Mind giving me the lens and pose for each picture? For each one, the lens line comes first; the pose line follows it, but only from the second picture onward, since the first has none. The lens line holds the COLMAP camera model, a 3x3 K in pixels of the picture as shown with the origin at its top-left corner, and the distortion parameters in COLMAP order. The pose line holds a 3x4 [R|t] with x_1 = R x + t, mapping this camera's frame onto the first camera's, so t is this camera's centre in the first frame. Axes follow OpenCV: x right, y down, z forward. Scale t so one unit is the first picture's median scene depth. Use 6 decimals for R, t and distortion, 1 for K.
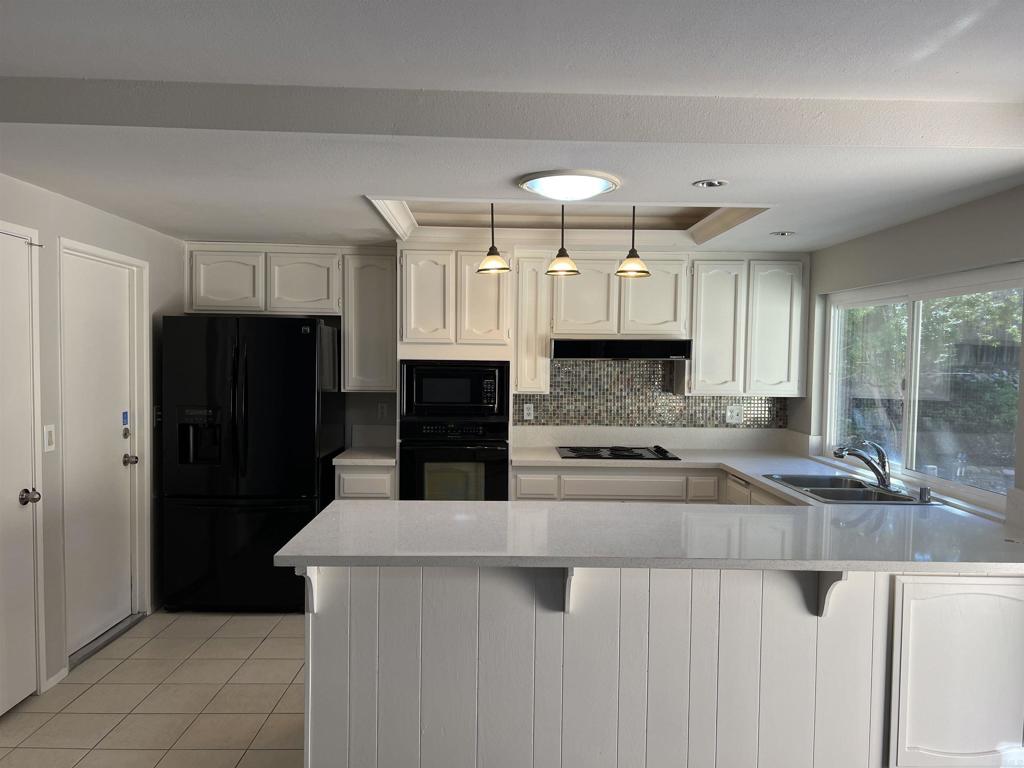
lens RADIAL K [[758.6, 0, 513.4], [0, 758.6, 392.8], [0, 0, 1]] dist [0.089022, -0.109654]
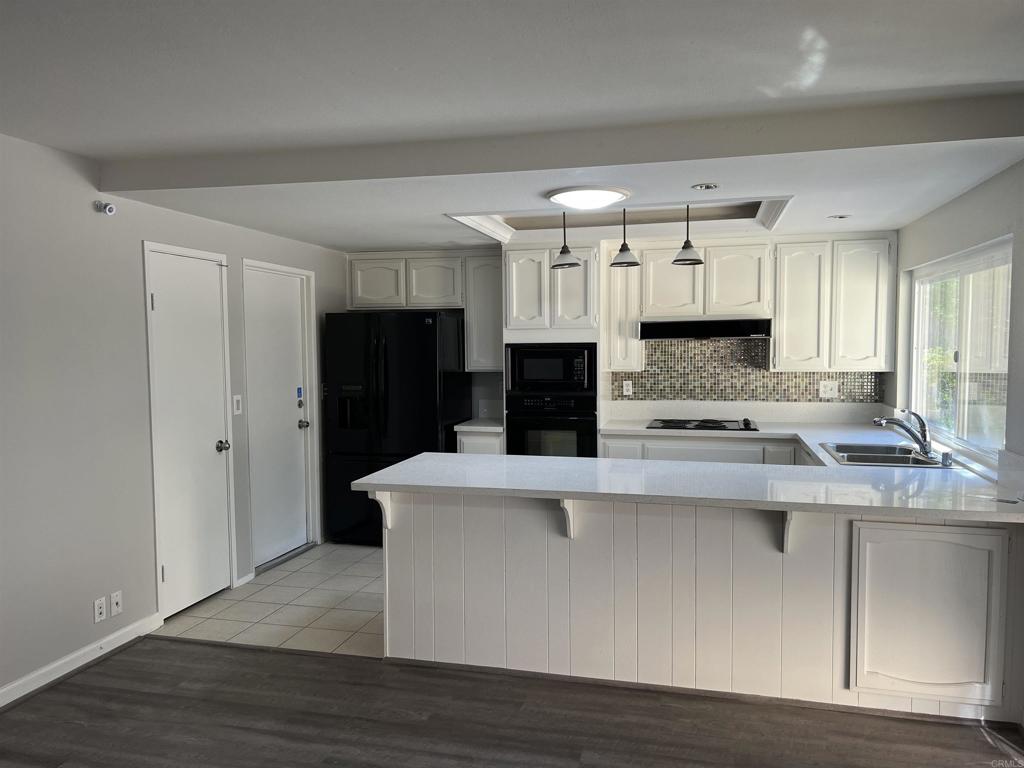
lens RADIAL K [[758.6, 0, 513.4], [0, 758.6, 392.8], [0, 0, 1]] dist [0.089022, -0.109654]
pose [[0.962395, -0.003149, -0.271637, 0.181510], [0.008244, 0.999811, 0.017615, 0.012463], [0.271530, -0.019191, 0.962239, -0.136689]]
